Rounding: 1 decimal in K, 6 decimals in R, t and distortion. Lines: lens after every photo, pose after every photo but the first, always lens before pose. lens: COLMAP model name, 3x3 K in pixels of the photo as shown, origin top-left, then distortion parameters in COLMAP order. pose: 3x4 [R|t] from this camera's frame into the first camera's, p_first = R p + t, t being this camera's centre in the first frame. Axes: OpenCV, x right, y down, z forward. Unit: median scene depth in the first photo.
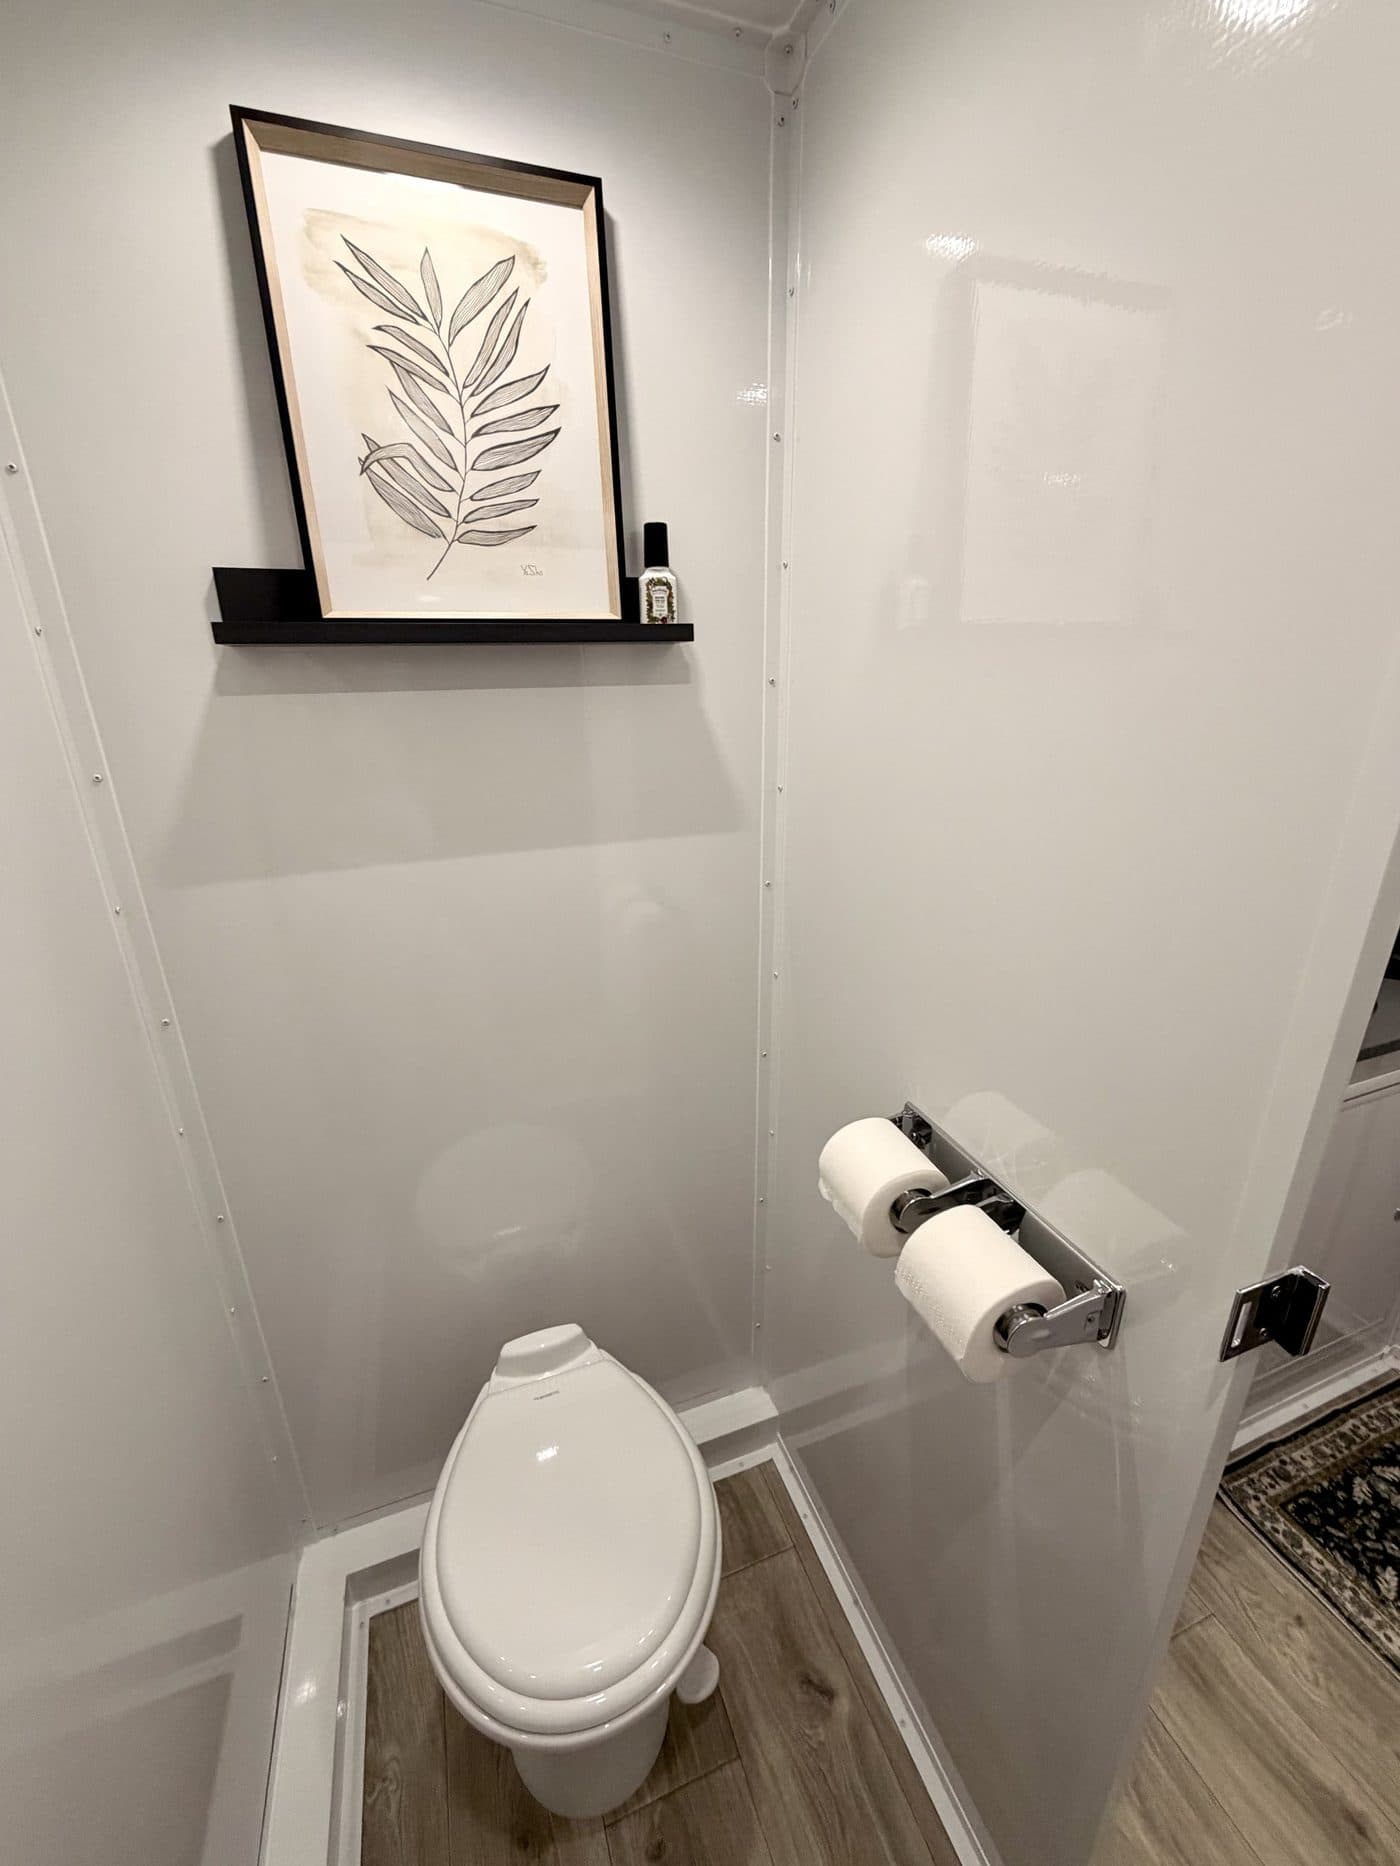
lens RADIAL K [[752.9, 0, 695.8], [0, 752.9, 925.9], [0, 0, 1]] dist [-0.002053, 0.000482]
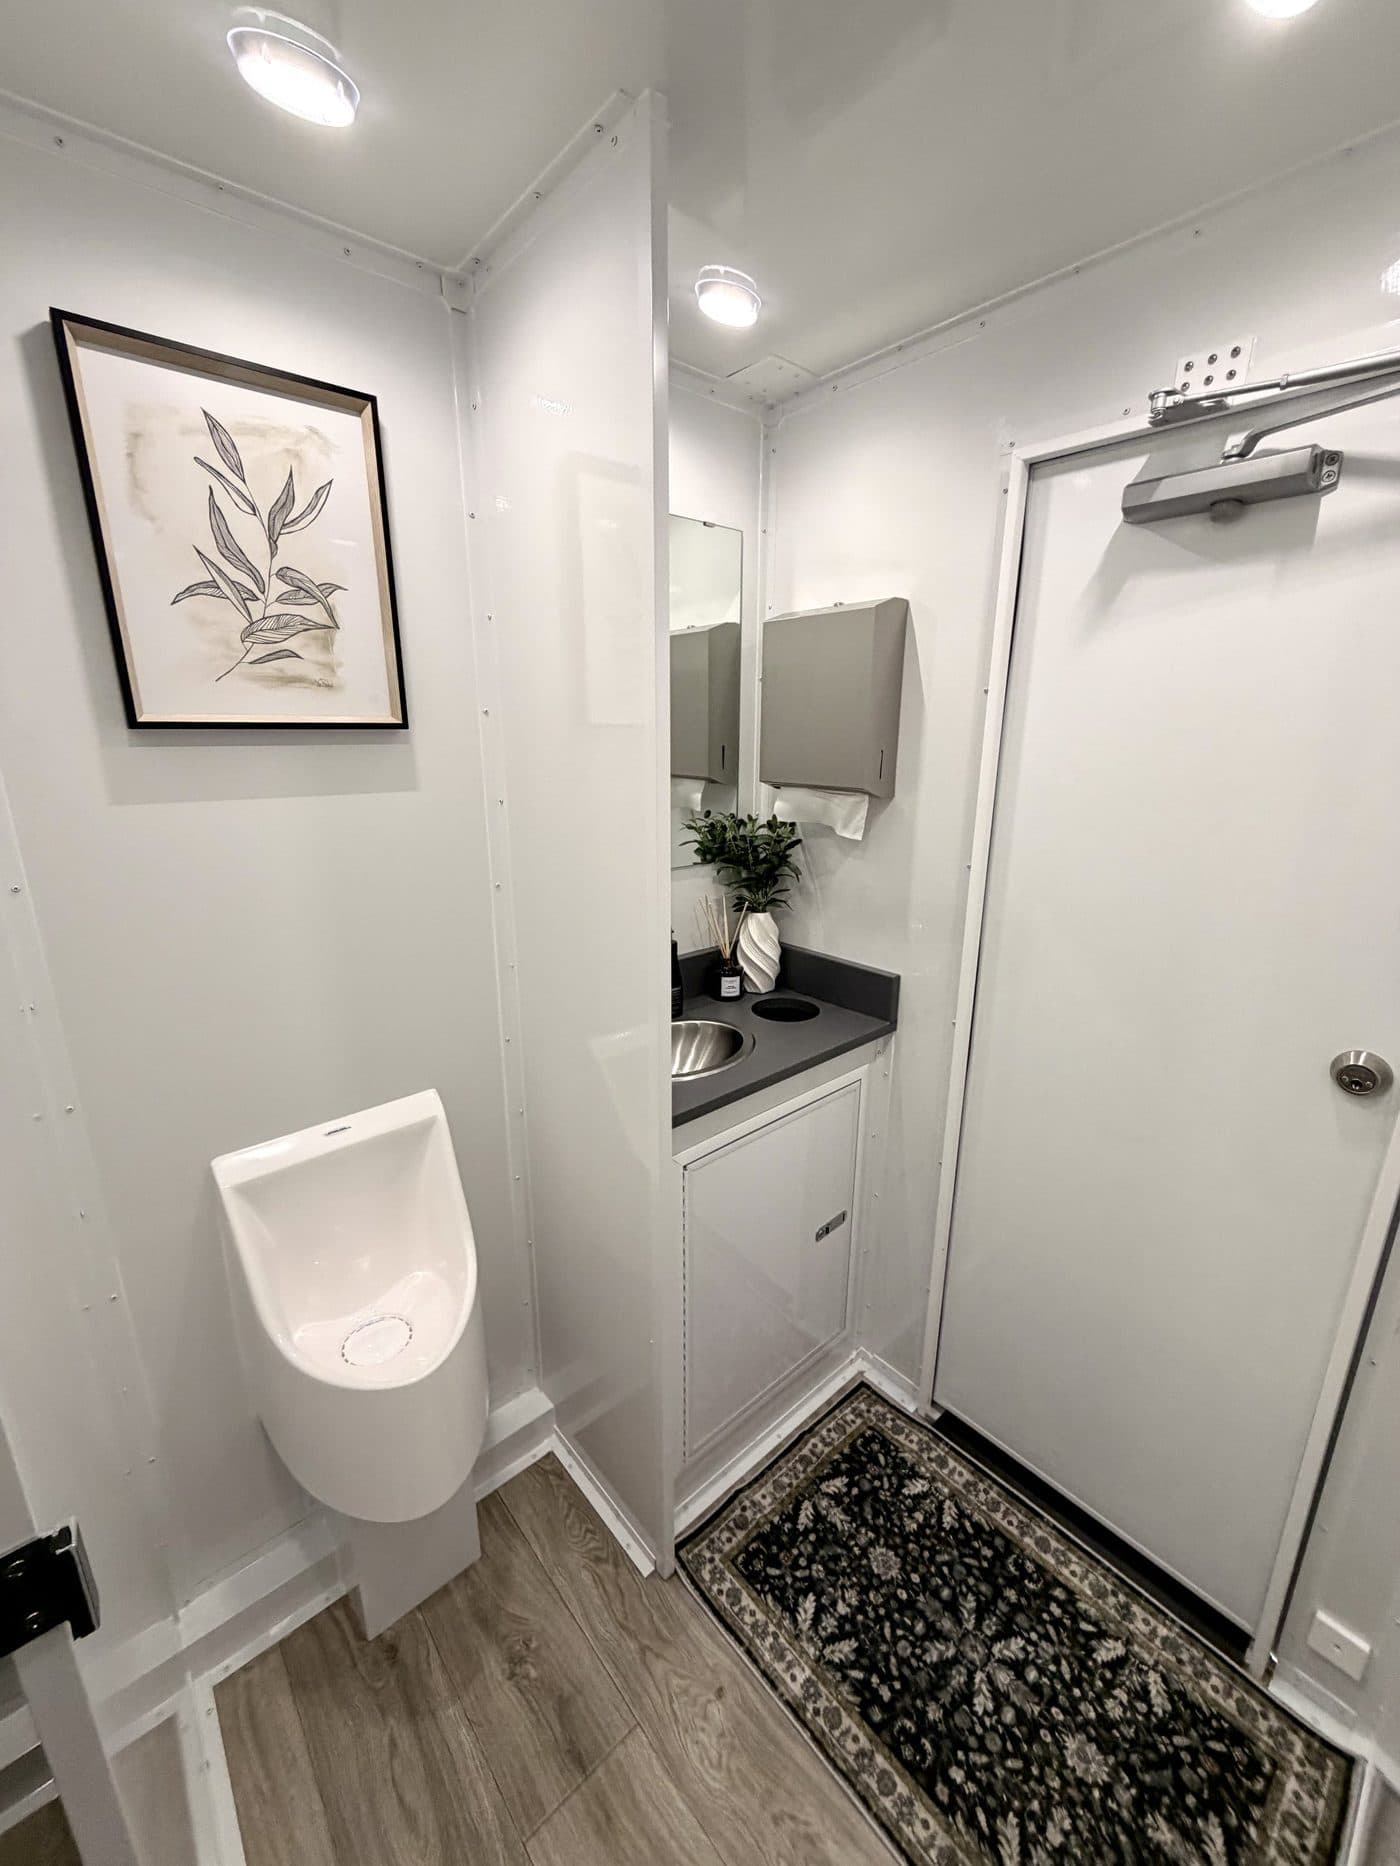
lens RADIAL K [[752.9, 0, 699.9], [0, 752.9, 918.1], [0, 0, 1]] dist [-0.002053, 0.000482]
pose [[0.934109, -0.073026, 0.349438, 0.749029], [0.100319, 0.993106, -0.060629, -0.053877], [-0.342602, 0.091689, 0.934996, -0.022644]]
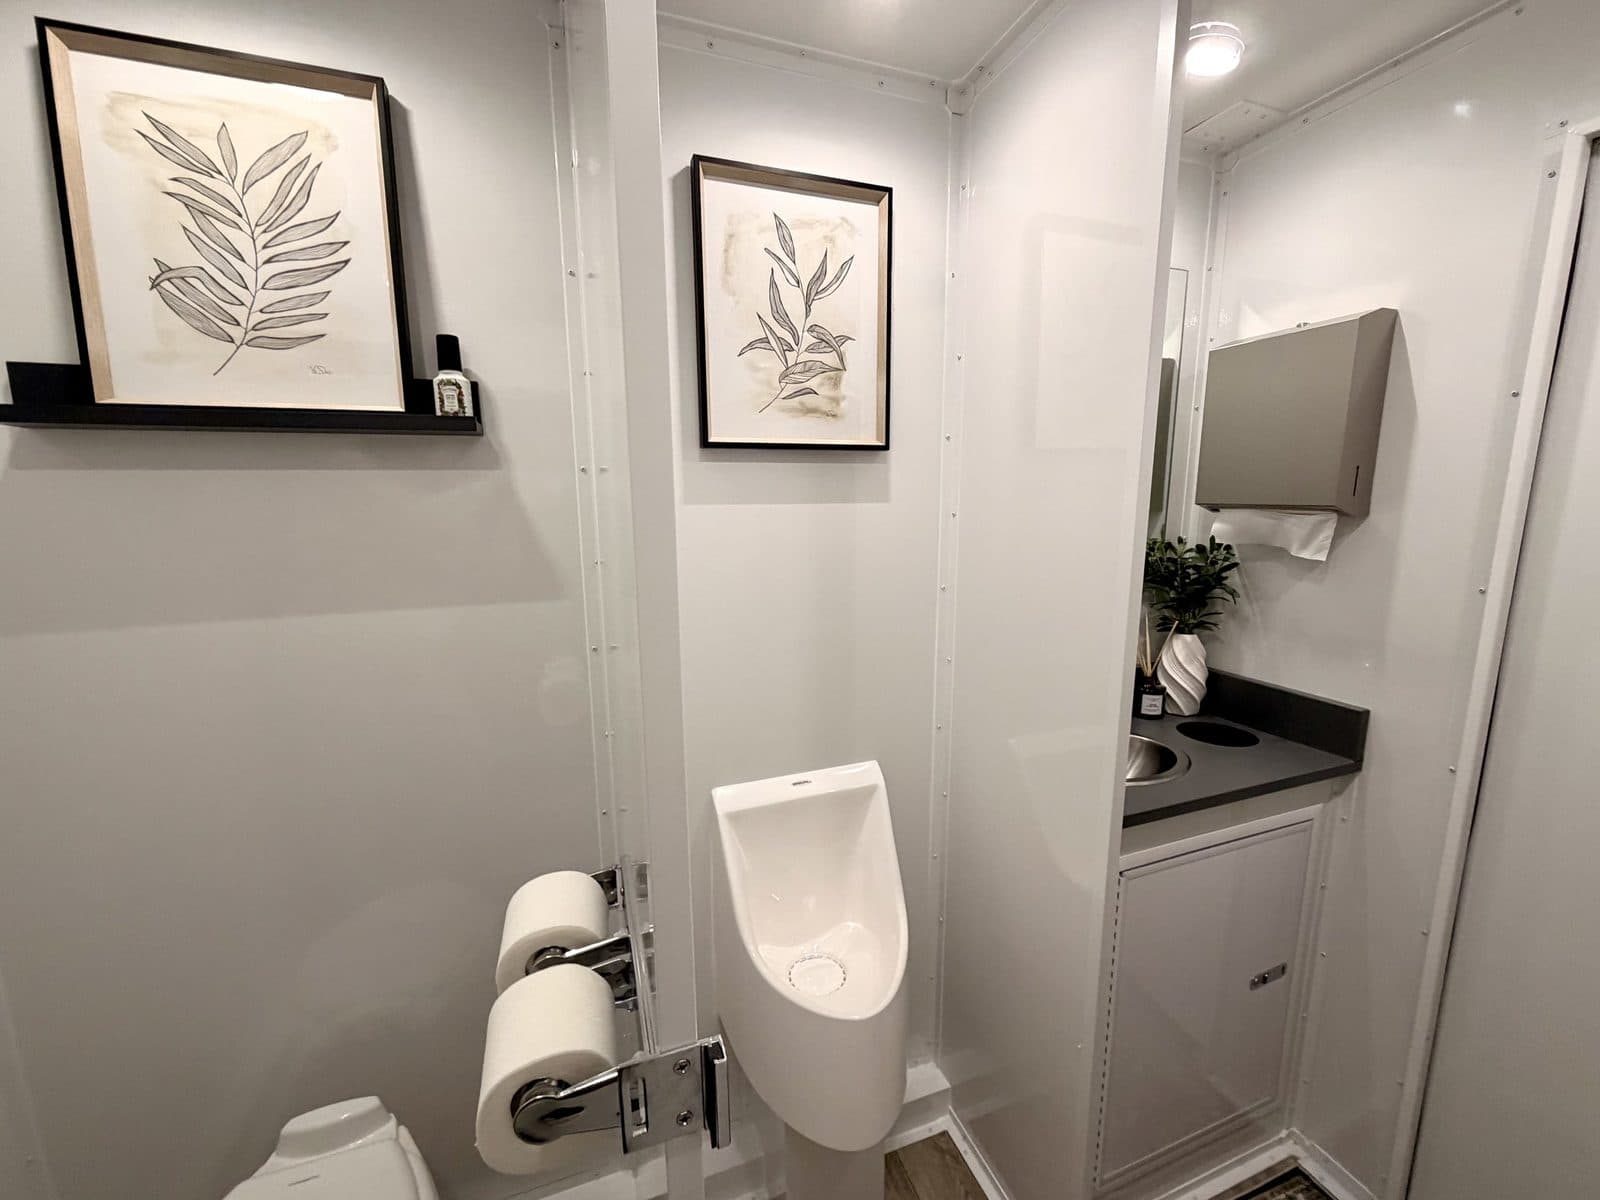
lens RADIAL K [[645.5, 0, 799.3], [0, 645.5, 588.1], [0, 0, 1]] dist [-0.002053, 0.000482]
pose [[0.999963, 0.007684, -0.003903, 0.537763], [-0.008249, 0.984505, -0.175160, 0.027673], [0.002497, 0.175185, 0.984532, 0.082223]]
